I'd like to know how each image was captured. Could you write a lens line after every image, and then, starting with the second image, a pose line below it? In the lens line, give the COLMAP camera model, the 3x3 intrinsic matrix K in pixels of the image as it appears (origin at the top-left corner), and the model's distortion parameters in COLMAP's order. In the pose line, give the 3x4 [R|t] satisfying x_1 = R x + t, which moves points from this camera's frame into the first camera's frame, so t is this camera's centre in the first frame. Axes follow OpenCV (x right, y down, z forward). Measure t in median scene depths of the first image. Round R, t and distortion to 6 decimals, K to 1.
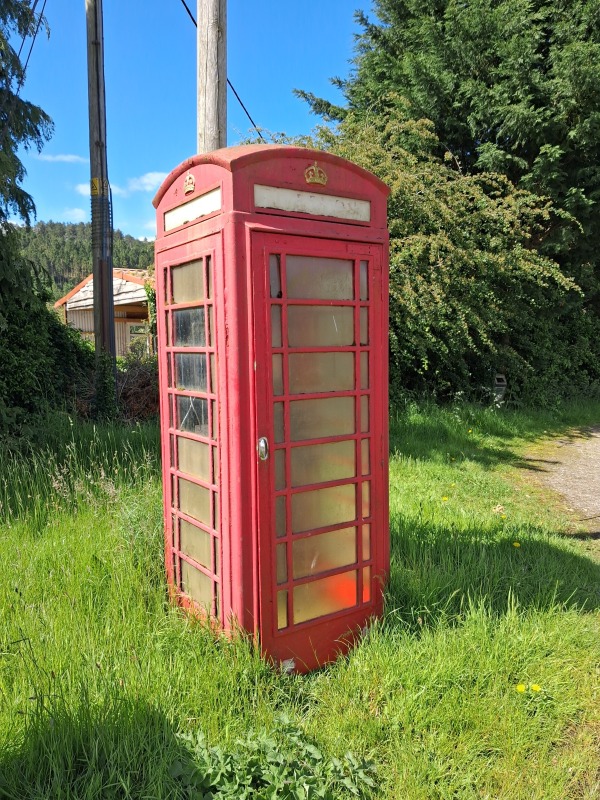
lens RADIAL K [[627.2, 0, 299.8], [0, 627.2, 383.5], [0, 0, 1]] dist [0.094622, -0.180383]
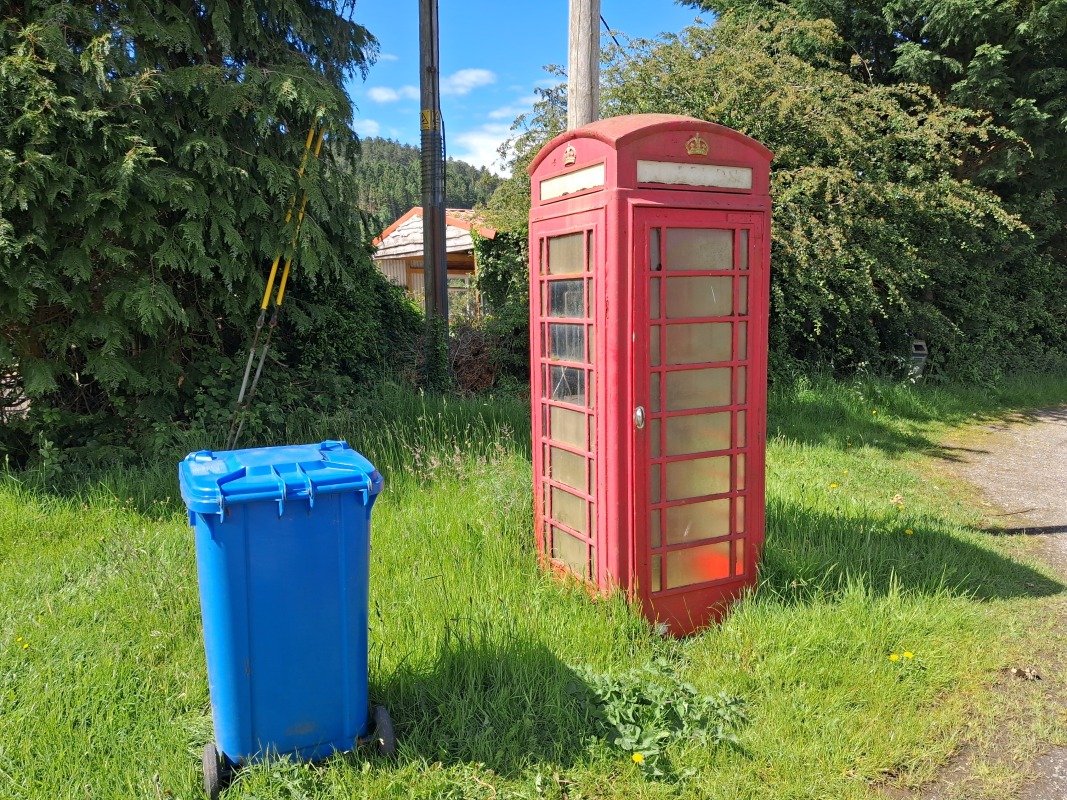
lens RADIAL K [[836.6, 0, 549.3], [0, 836.6, 398.7], [0, 0, 1]] dist [0.094622, -0.180383]
pose [[0.992972, 0.013766, -0.117546, -0.038426], [-0.006749, 0.998182, 0.059890, -0.007329], [0.118157, -0.058676, 0.991260, -0.322586]]
